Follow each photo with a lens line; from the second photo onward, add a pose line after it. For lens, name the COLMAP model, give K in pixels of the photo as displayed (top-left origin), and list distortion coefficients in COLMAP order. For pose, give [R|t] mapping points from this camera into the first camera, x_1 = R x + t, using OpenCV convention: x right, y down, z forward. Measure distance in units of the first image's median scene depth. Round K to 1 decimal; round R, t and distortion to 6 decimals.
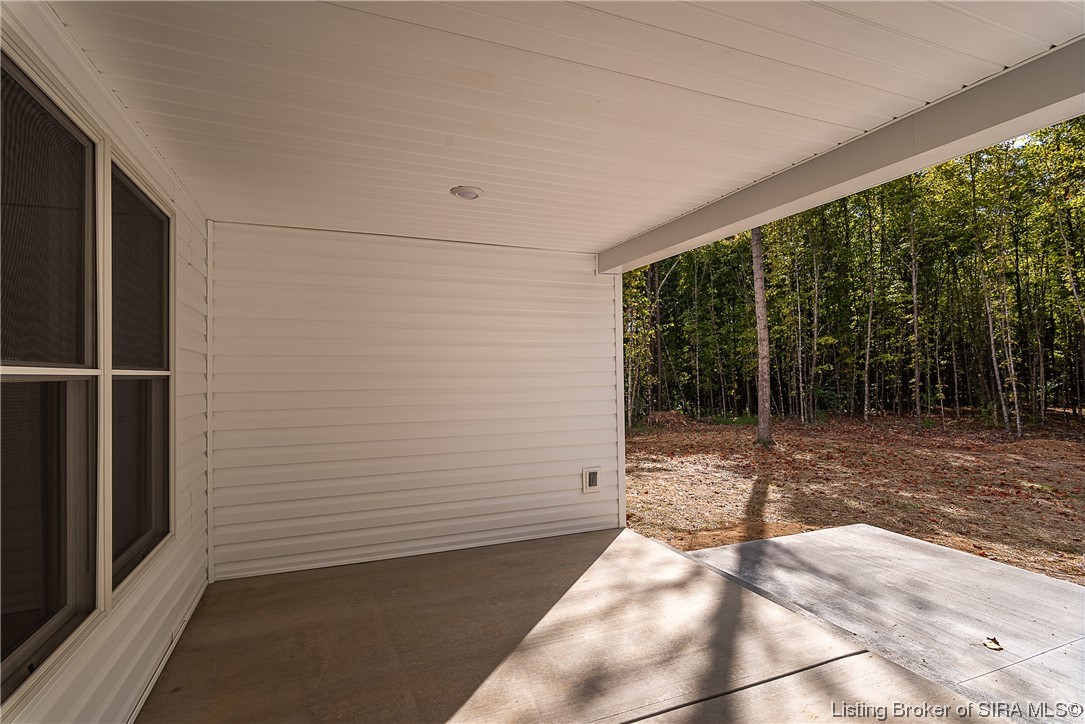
lens RADIAL K [[527.9, 0, 543.5], [0, 527.9, 363.7], [0, 0, 1]] dist [0.005007, -0.000221]
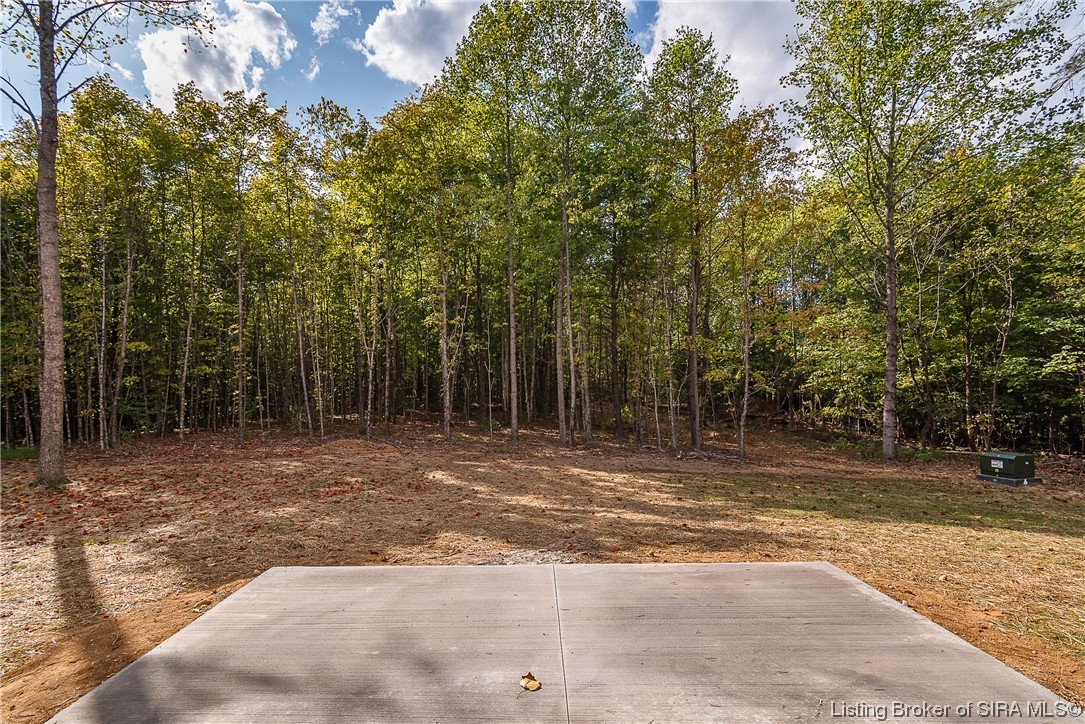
lens RADIAL K [[527.9, 0, 543.2], [0, 527.9, 364.9], [0, 0, 1]] dist [0.005007, -0.000221]
pose [[0.384858, 0.036844, 0.922240, 0.023972], [-0.006391, 0.999285, -0.037255, 0.018326], [-0.922954, 0.008444, 0.384818, 0.140642]]
